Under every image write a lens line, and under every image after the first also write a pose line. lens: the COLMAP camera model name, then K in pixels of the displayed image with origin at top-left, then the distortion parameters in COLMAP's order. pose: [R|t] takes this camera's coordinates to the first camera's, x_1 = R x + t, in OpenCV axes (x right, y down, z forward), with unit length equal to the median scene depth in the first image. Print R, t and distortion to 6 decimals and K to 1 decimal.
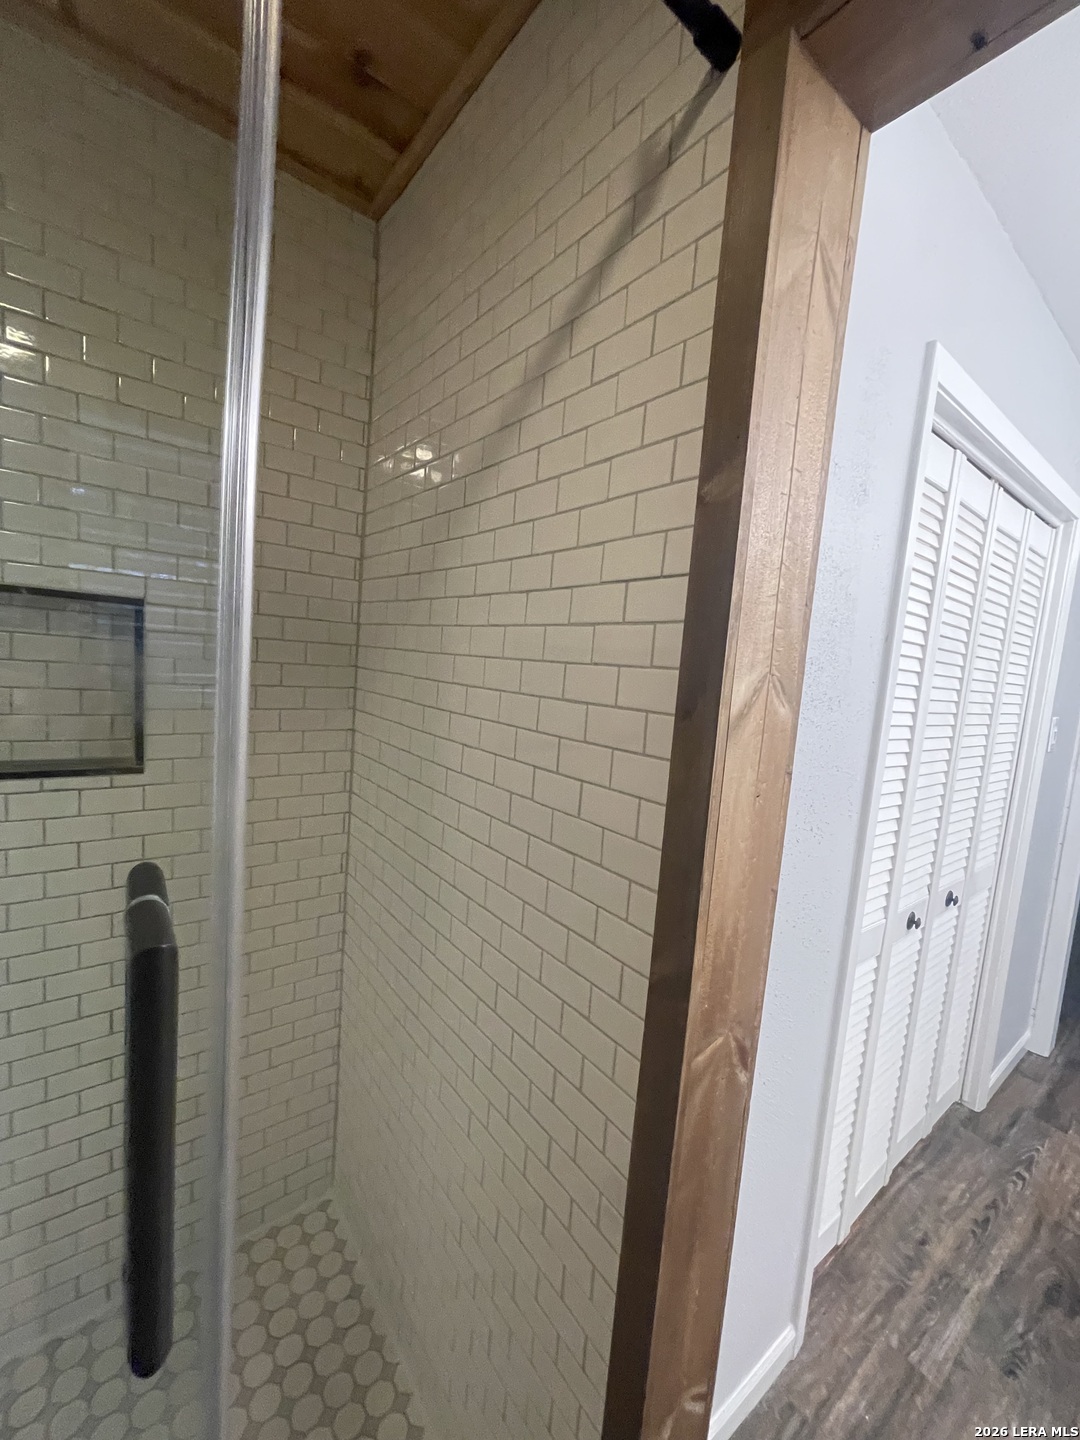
lens RADIAL K [[583.2, 0, 531.3], [0, 583.2, 719.3], [0, 0, 1]] dist [-0.000474, -0.000165]
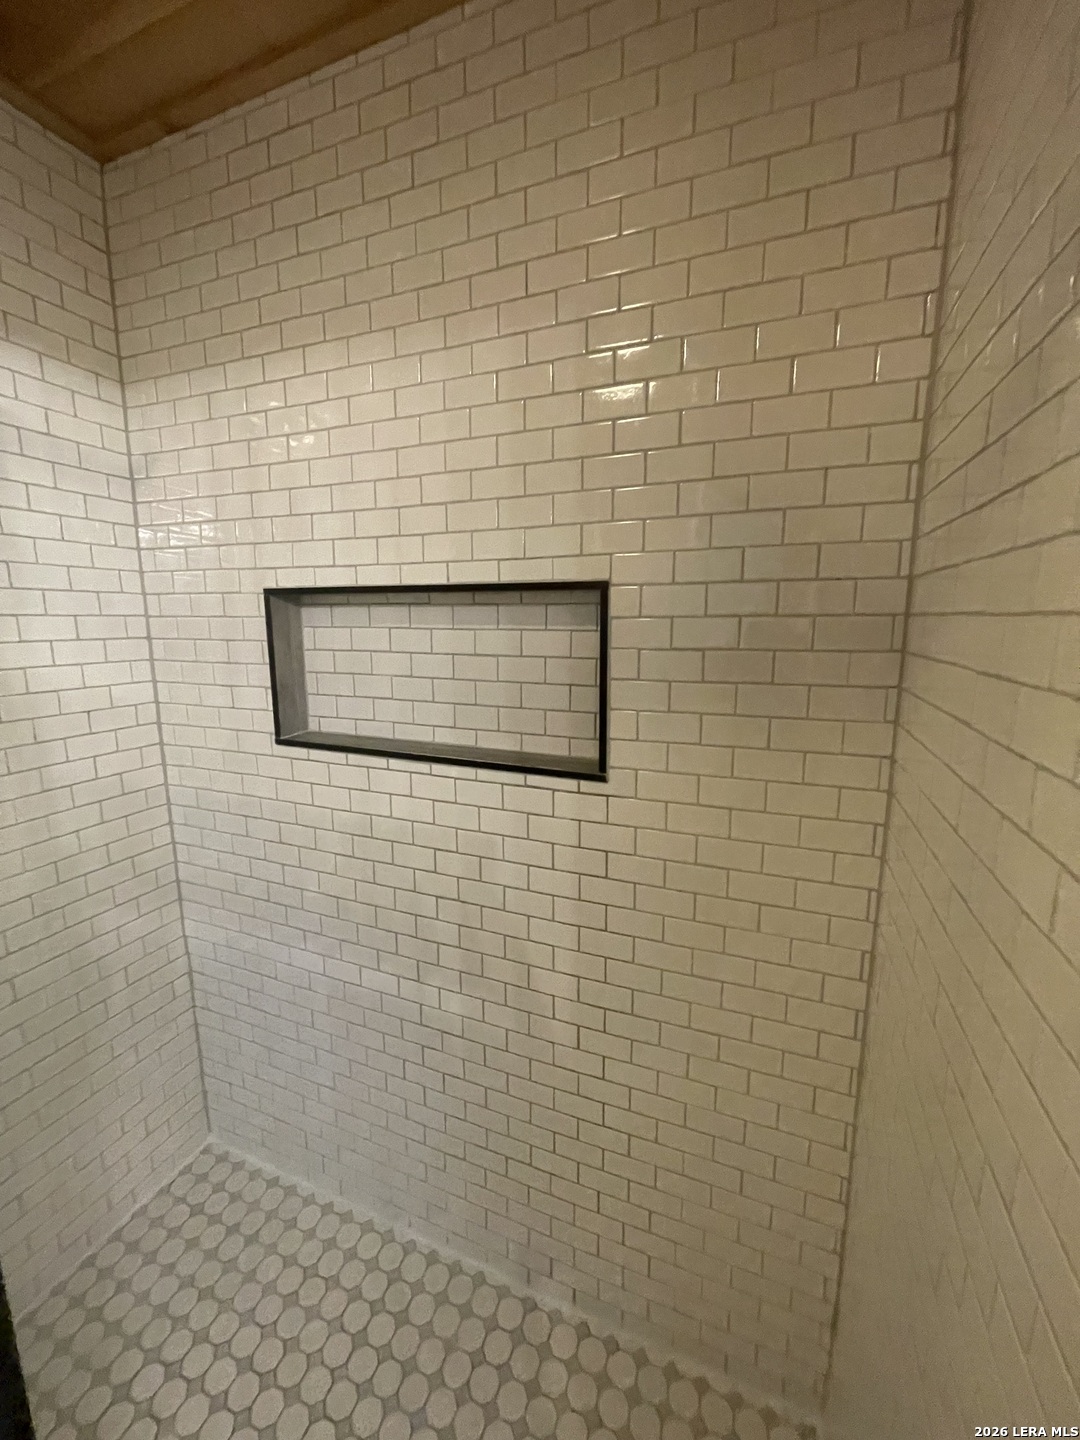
lens RADIAL K [[583.2, 0, 538.5], [0, 583.2, 716.9], [0, 0, 1]] dist [-0.000474, -0.000165]
pose [[0.510619, 0.065857, -0.857281, 0.027516], [-0.044753, 0.997746, 0.049992, -0.044556], [0.858642, 0.012839, 0.512416, 0.462036]]
